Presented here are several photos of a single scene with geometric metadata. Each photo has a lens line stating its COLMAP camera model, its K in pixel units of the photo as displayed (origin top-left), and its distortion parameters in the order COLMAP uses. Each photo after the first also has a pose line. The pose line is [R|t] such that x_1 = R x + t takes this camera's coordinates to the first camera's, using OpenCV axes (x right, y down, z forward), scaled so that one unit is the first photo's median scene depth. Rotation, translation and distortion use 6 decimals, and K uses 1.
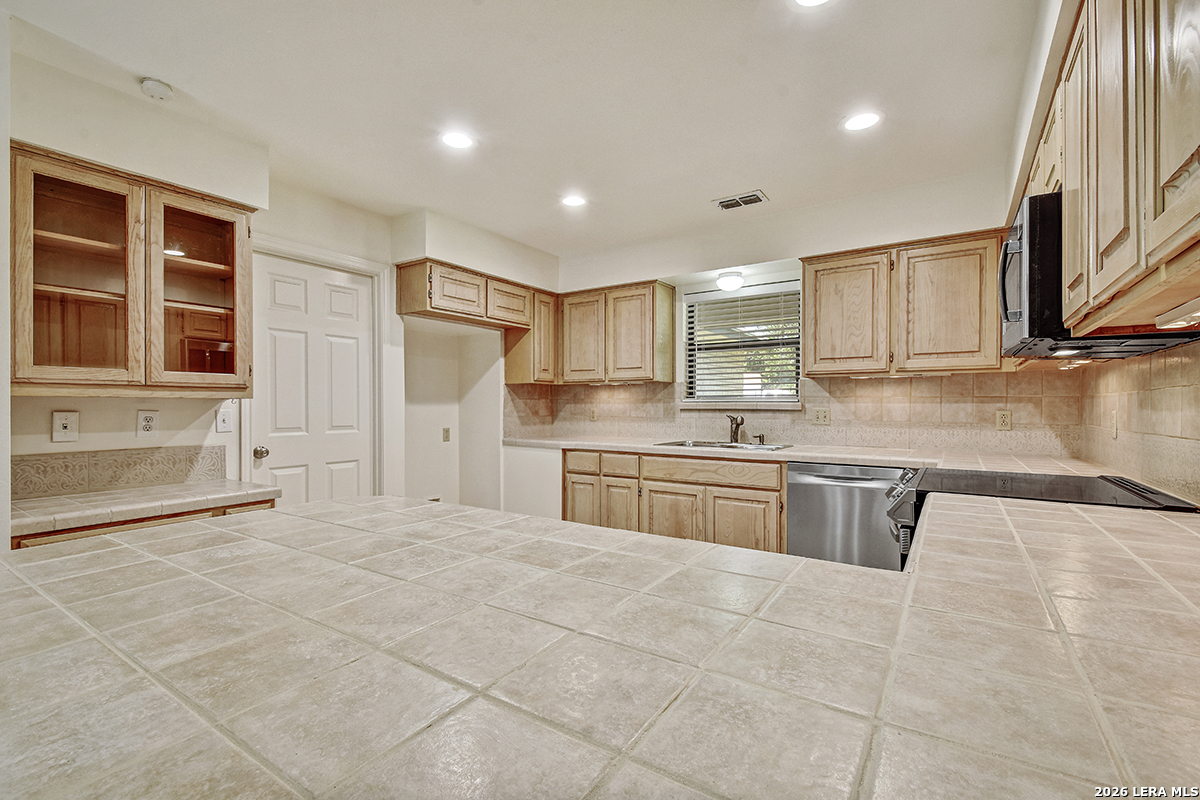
lens RADIAL K [[536.6, 0, 584.1], [0, 536.6, 404.6], [0, 0, 1]] dist [0.025983, -0.010995]
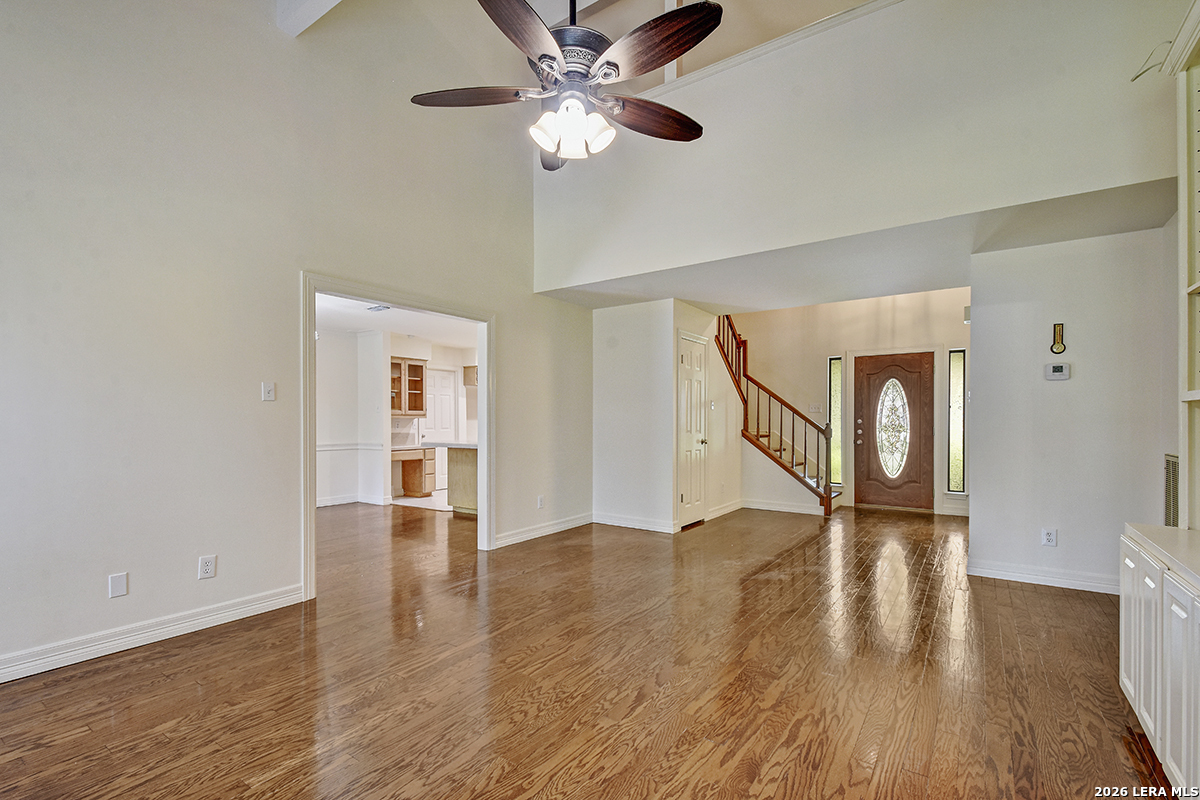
lens RADIAL K [[536.6, 0, 587.4], [0, 536.6, 422.4], [0, 0, 1]] dist [0.025983, -0.010995]
pose [[0.999795, 0.000751, -0.020250, 0.322029], [-0.000755, 1.000000, -0.000186, 0.010446], [0.020250, 0.000201, 0.999795, -1.694886]]
